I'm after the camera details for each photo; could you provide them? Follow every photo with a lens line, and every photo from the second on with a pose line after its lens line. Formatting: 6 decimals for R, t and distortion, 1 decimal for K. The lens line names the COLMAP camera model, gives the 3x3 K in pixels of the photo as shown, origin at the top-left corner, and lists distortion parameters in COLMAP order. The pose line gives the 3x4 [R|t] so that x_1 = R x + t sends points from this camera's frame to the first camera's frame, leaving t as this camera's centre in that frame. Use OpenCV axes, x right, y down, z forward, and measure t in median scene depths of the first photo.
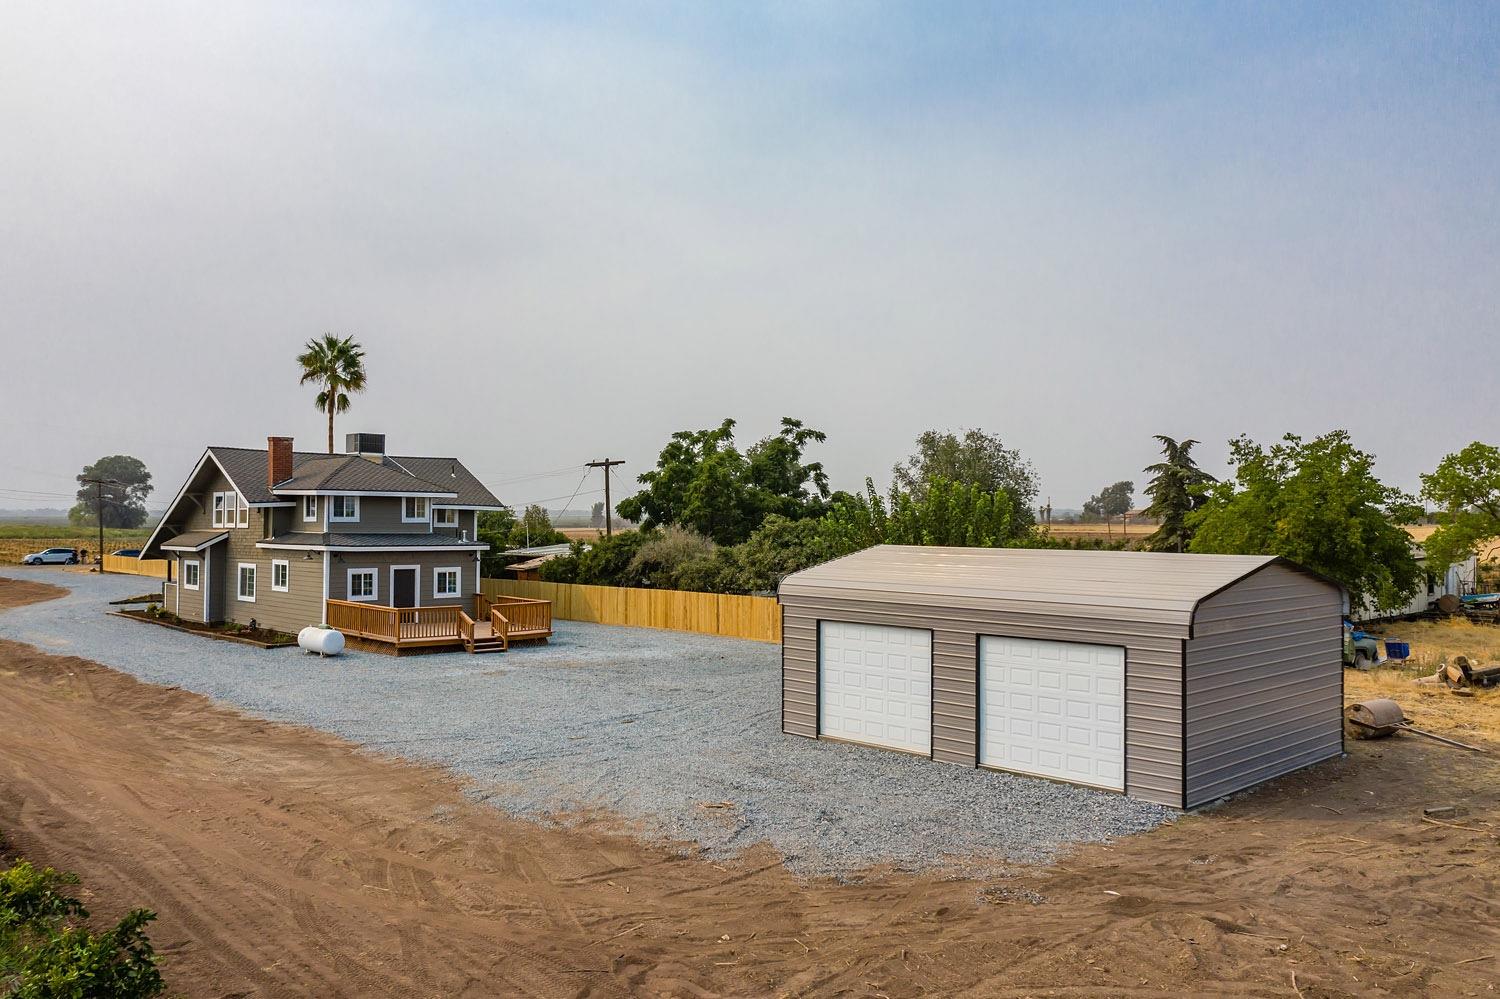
lens RADIAL K [[1204.6, 0, 750.0], [0, 1204.6, 499.5], [0, 0, 1]] dist [-0.022020, 0.013061]
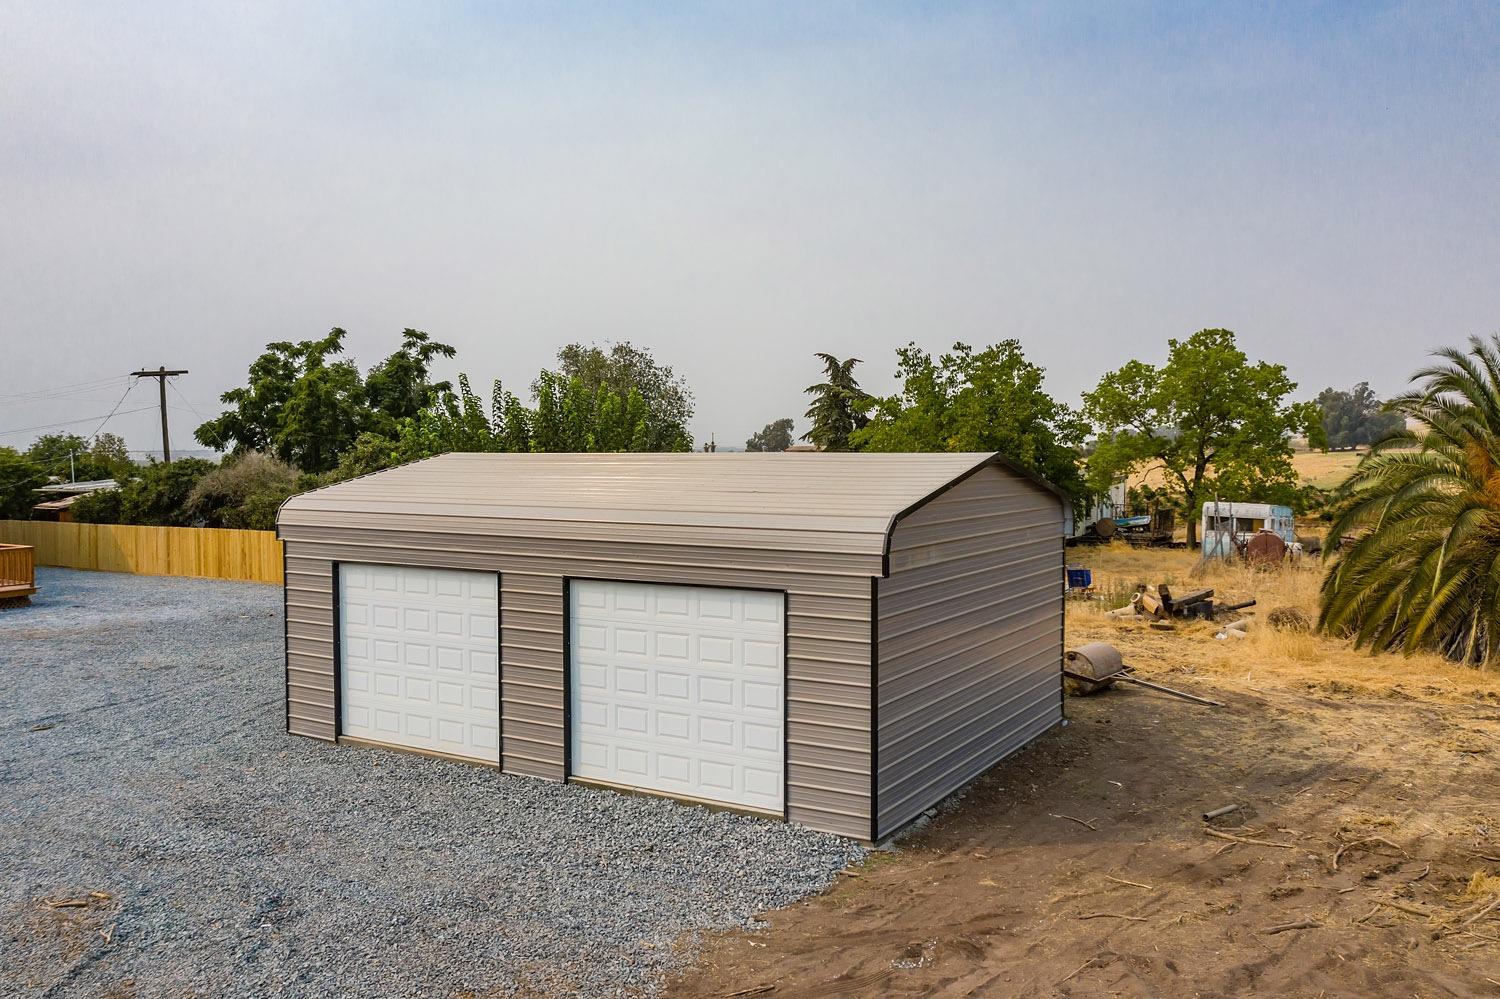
lens RADIAL K [[1204.6, 0, 750.0], [0, 1204.6, 499.5], [0, 0, 1]] dist [-0.022020, 0.013061]
pose [[0.962959, -0.014226, 0.269271, 0.053386], [0.000639, 0.998725, 0.050478, 0.018132], [-0.269646, -0.048436, 0.961741, 0.170887]]
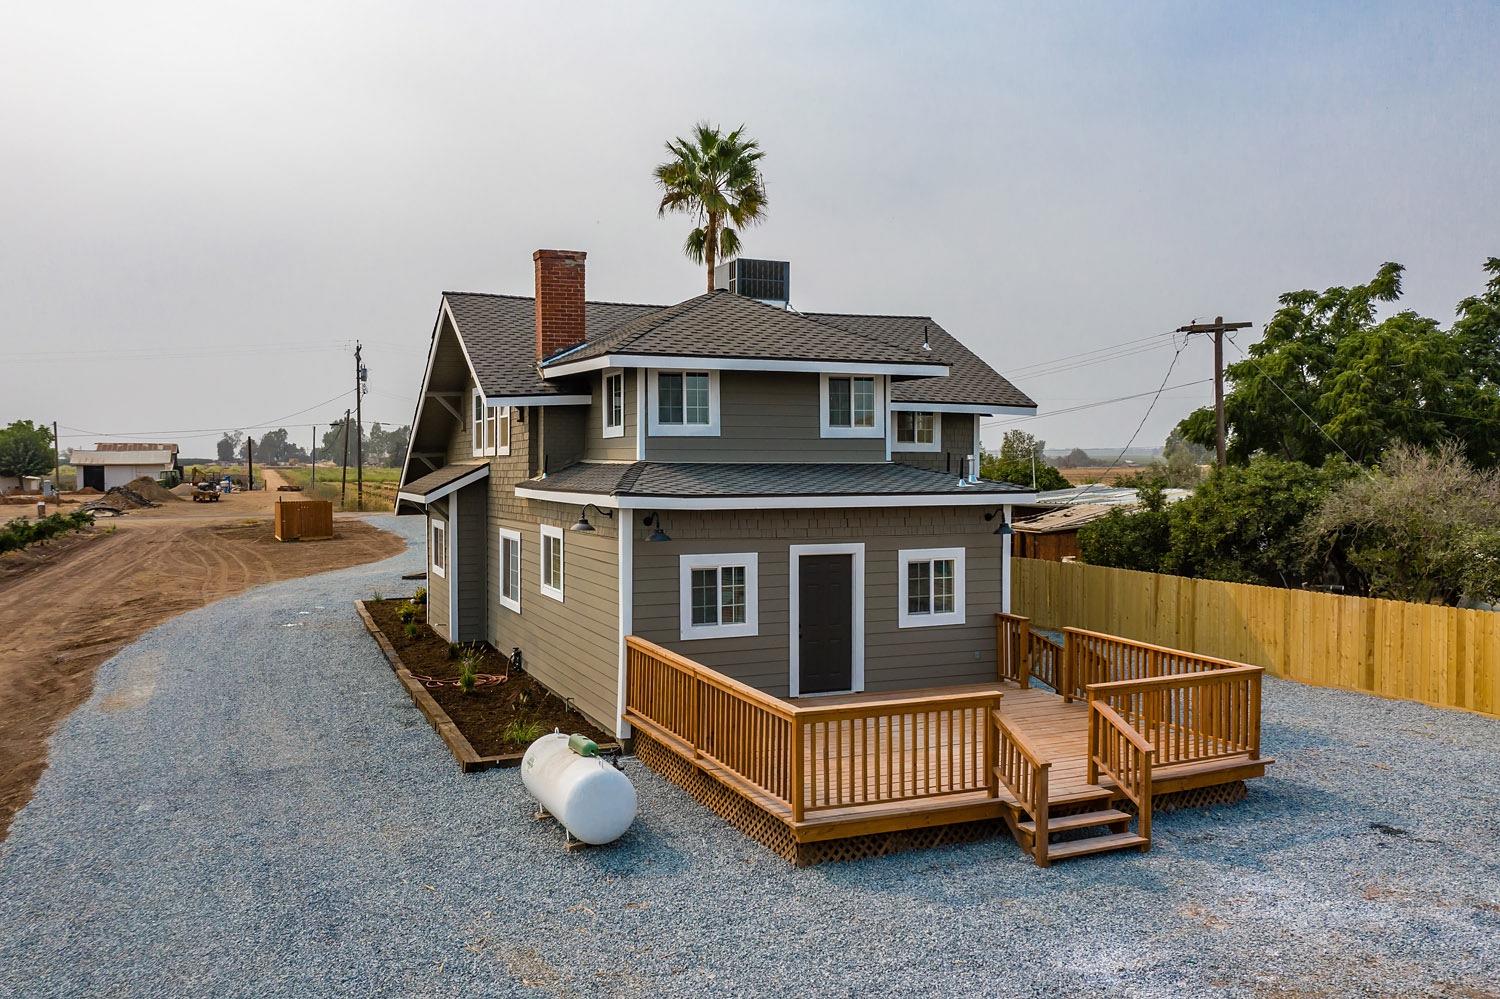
lens RADIAL K [[1204.6, 0, 750.0], [0, 1204.6, 499.5], [0, 0, 1]] dist [-0.022020, 0.013061]
pose [[0.936956, 0.003268, -0.349432, -0.166783], [0.014279, 0.998763, 0.047628, 0.020394], [0.349156, -0.049615, 0.935750, 0.600971]]
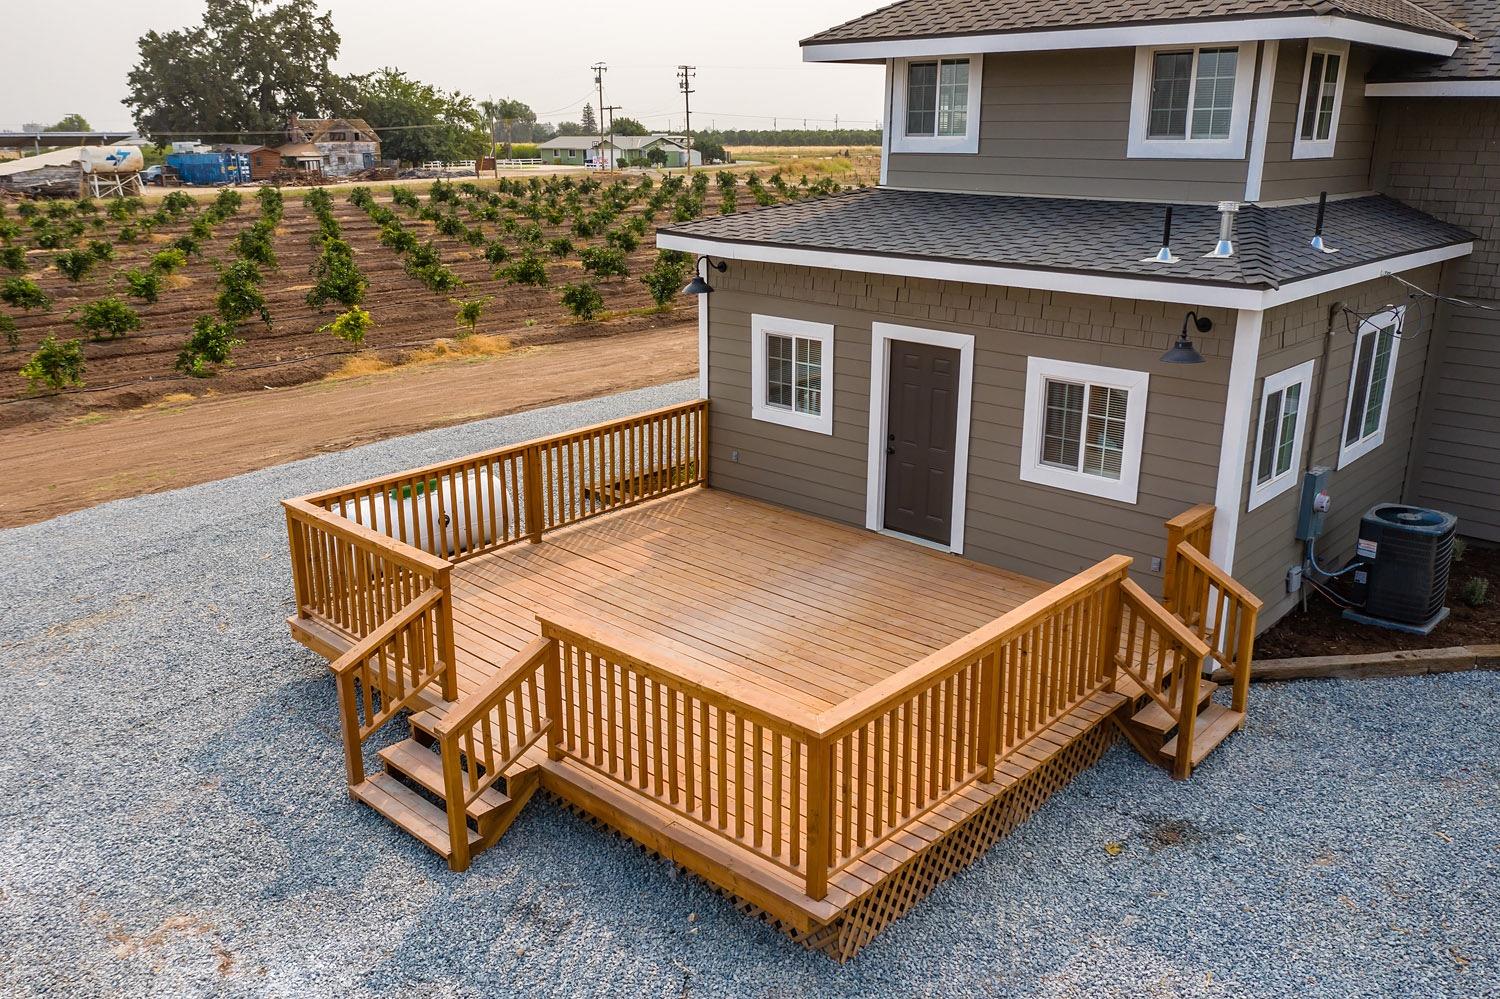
lens RADIAL K [[1197.1, 0, 747.1], [0, 1197.1, 494.3], [0, 0, 1]] dist [-0.020158, 0.008395]
pose [[0.056086, 0.287394, -0.956169, -0.029893], [0.021148, 0.957120, 0.288920, 0.012765], [0.998202, -0.036426, 0.047603, 0.906831]]
